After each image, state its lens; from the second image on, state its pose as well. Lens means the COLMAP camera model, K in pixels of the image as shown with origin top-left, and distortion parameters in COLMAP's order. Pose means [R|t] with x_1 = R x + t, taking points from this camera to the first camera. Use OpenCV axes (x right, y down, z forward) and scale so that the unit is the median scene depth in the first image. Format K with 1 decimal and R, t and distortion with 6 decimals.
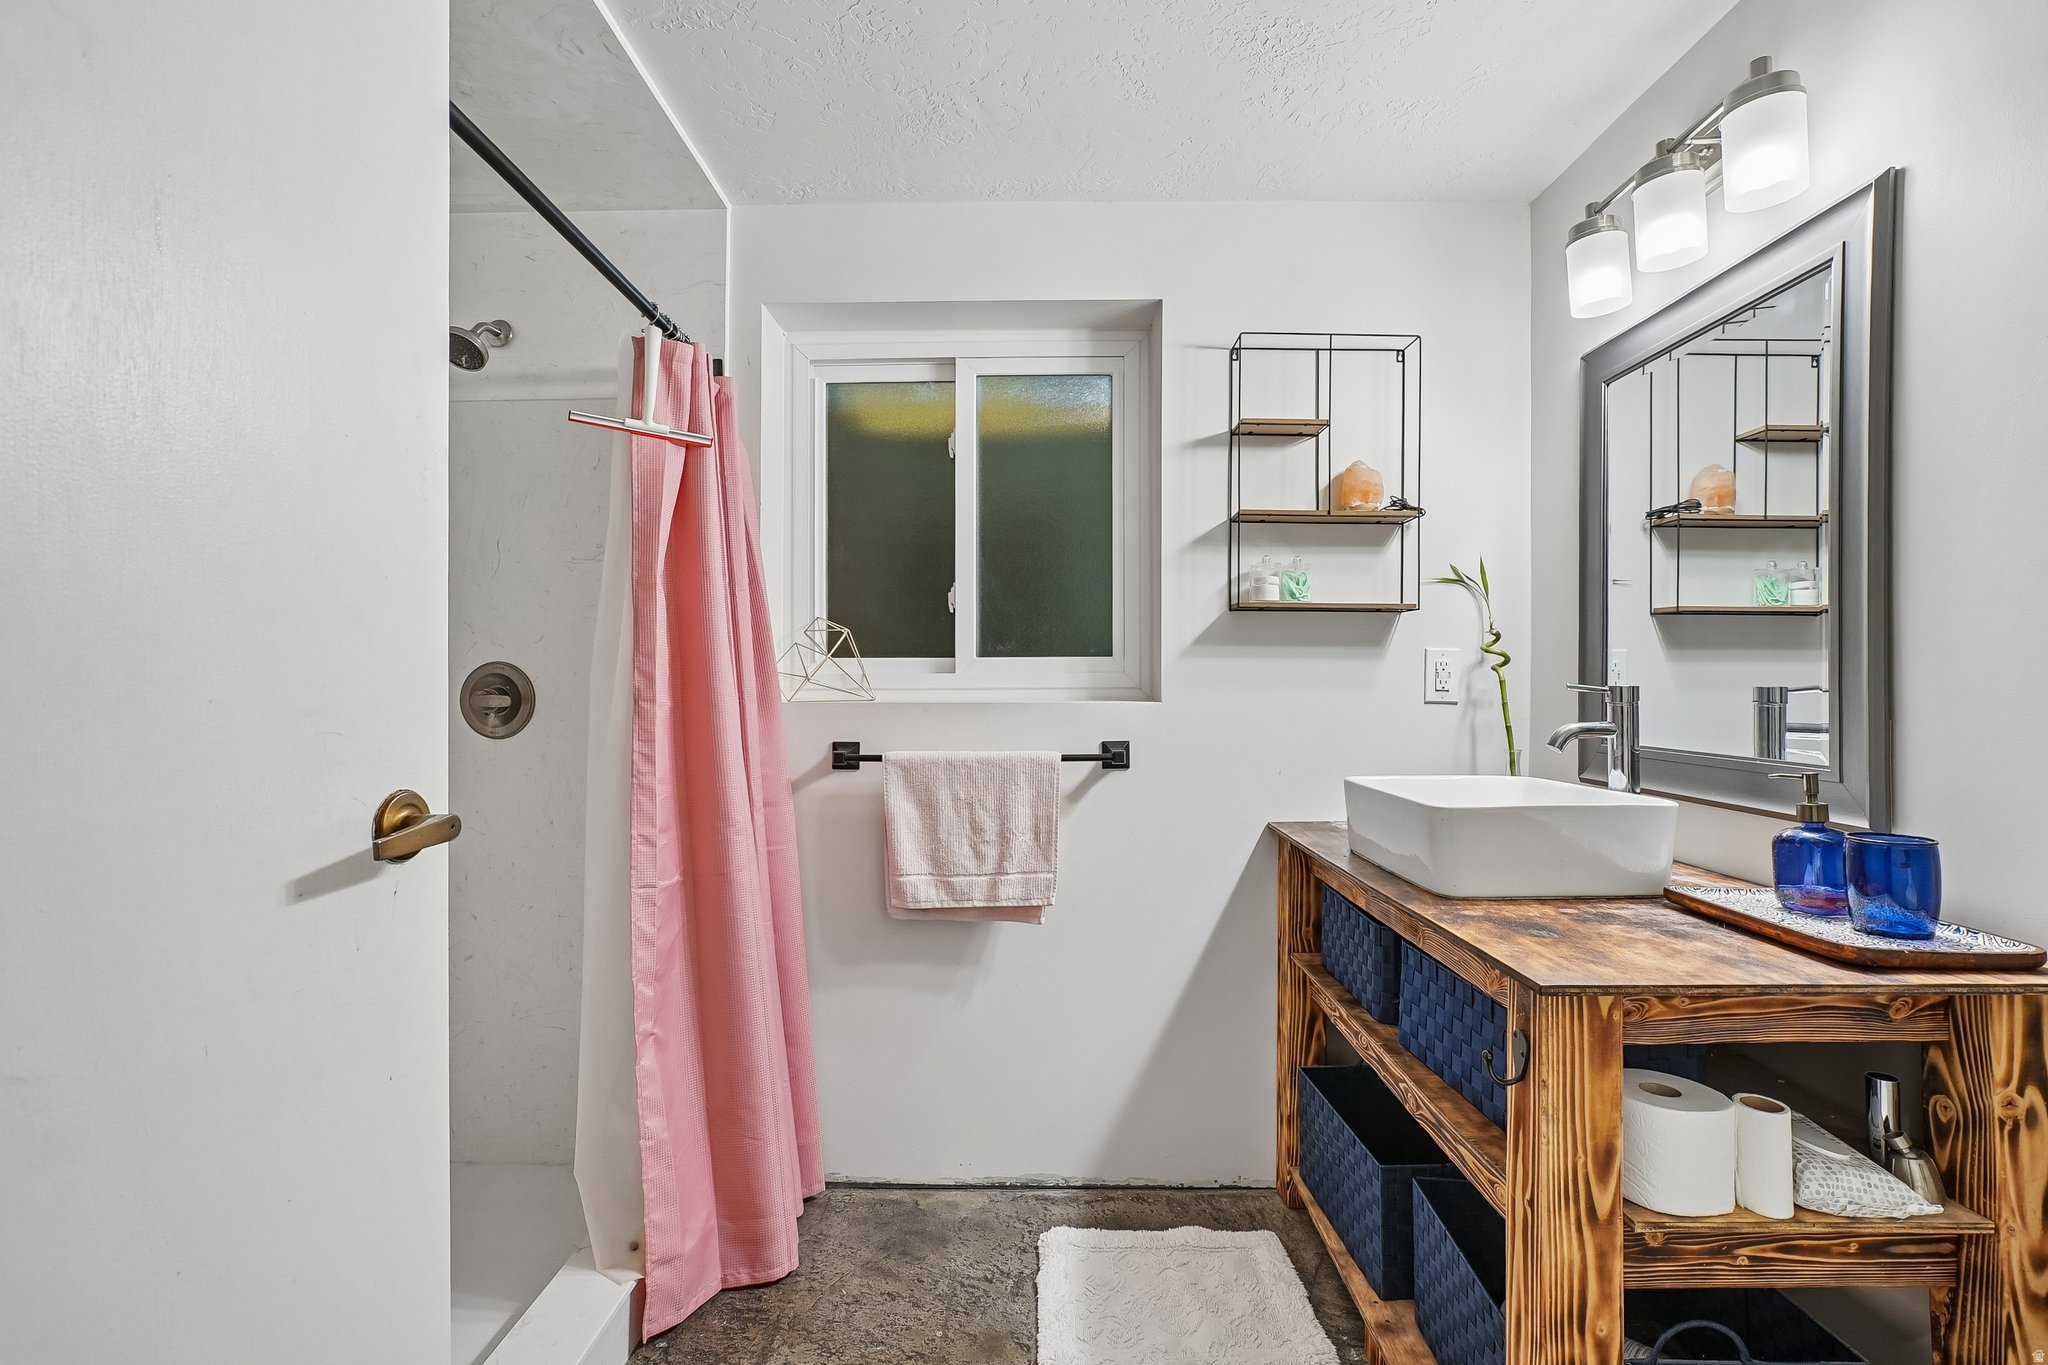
lens RADIAL K [[961.1, 0, 1032.0], [0, 961.1, 691.5], [0, 0, 1]] dist [-0.063725, 0.026209]
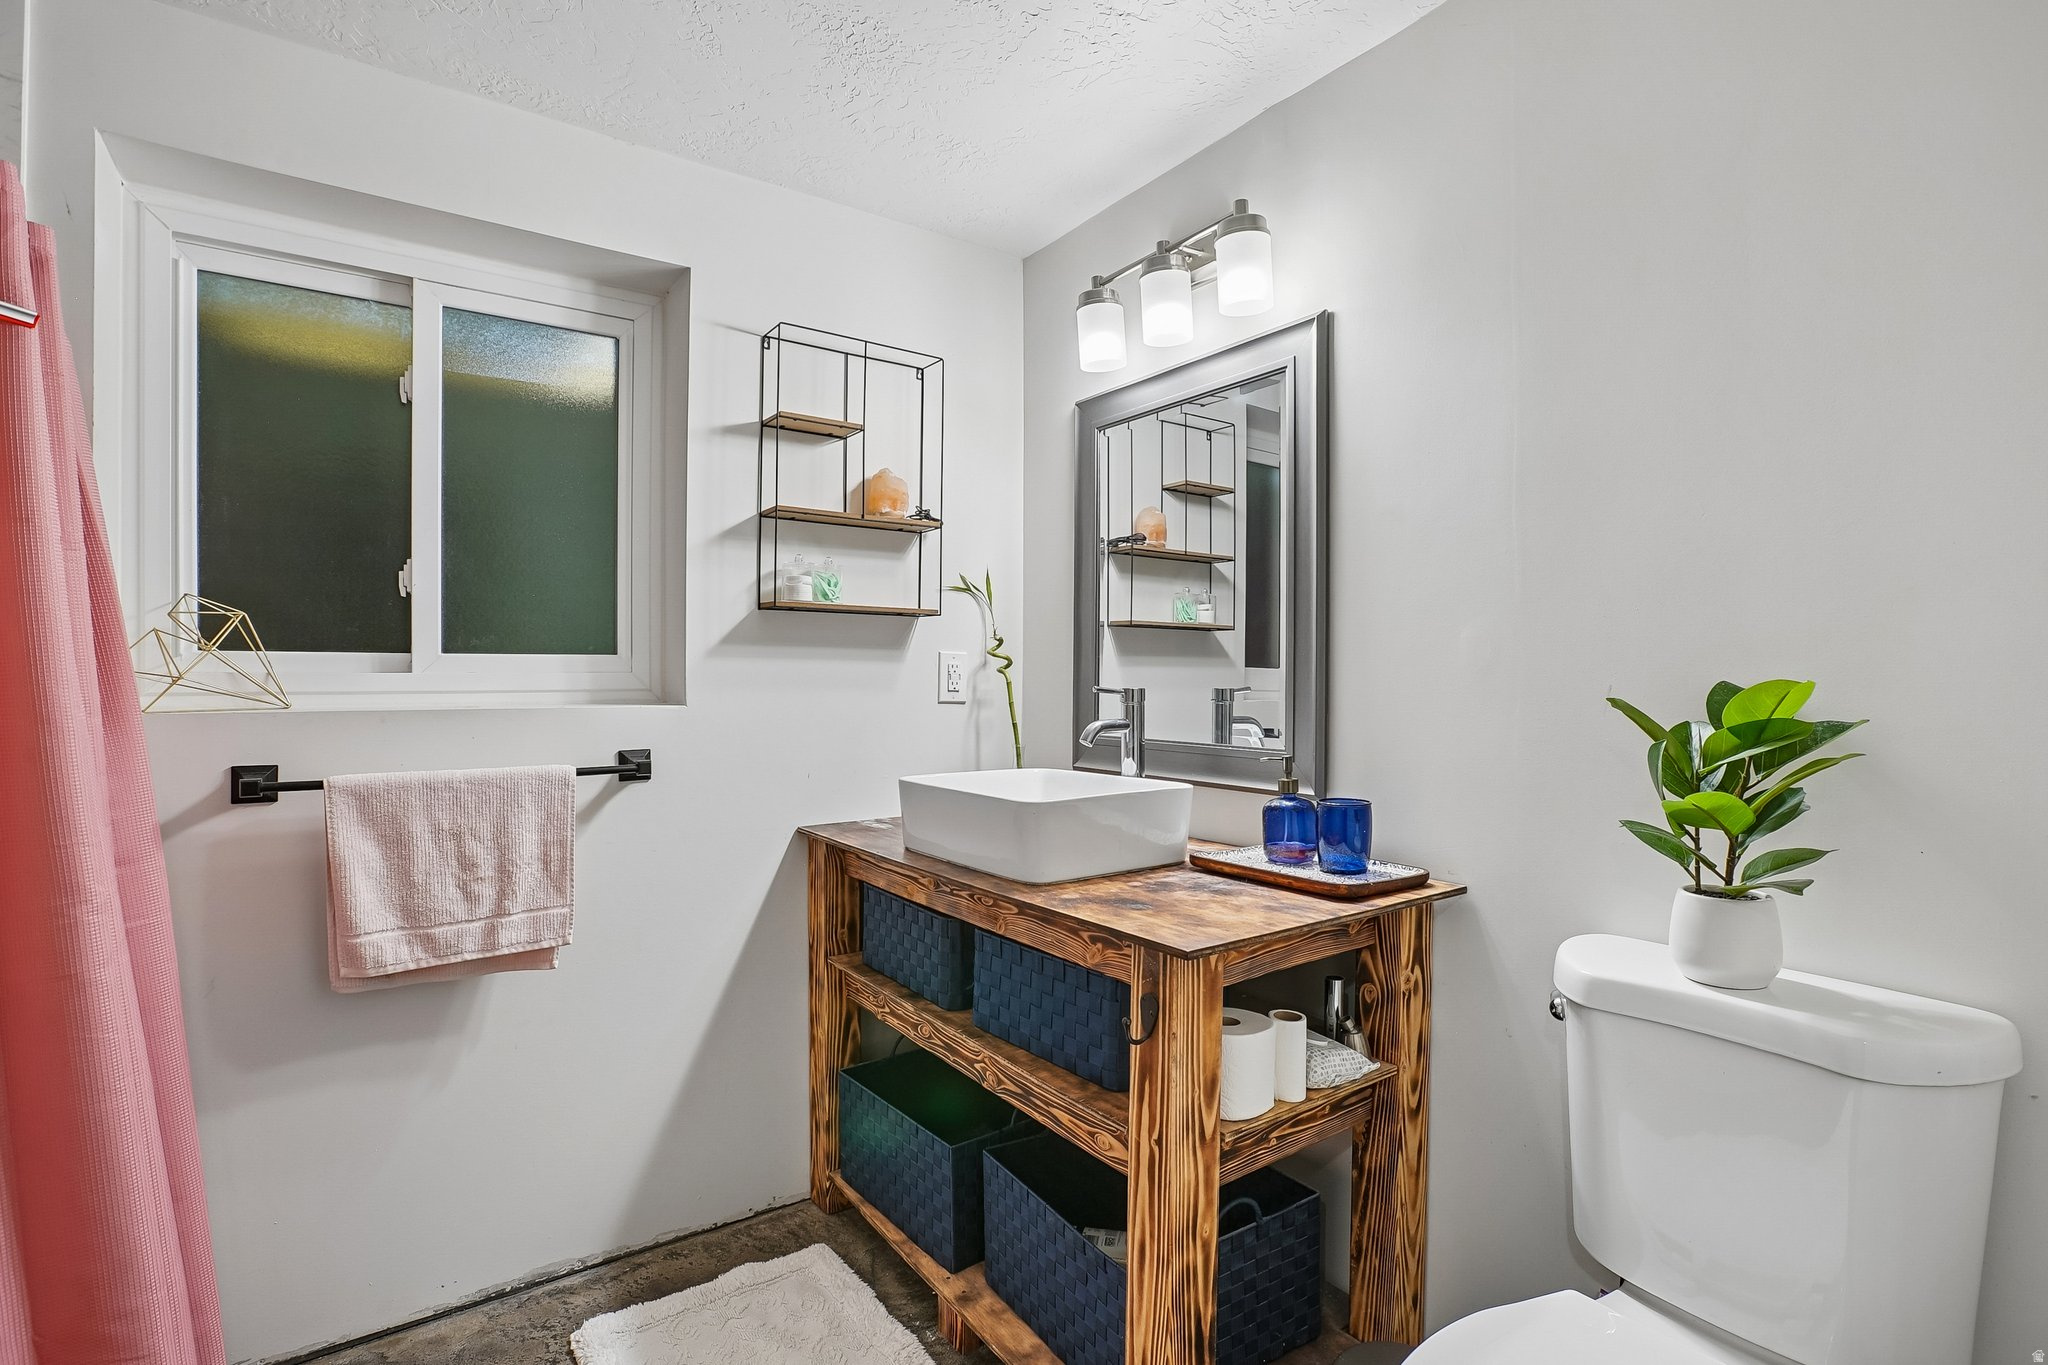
lens RADIAL K [[953.1, 0, 1050.3], [0, 953.1, 682.1], [0, 0, 1]] dist [-0.051262, 0.017674]
pose [[0.808440, -0.000161, 0.588579, -0.123569], [0.002973, 0.999988, -0.003810, -0.007224], [-0.588571, 0.004830, 0.808431, 0.065805]]
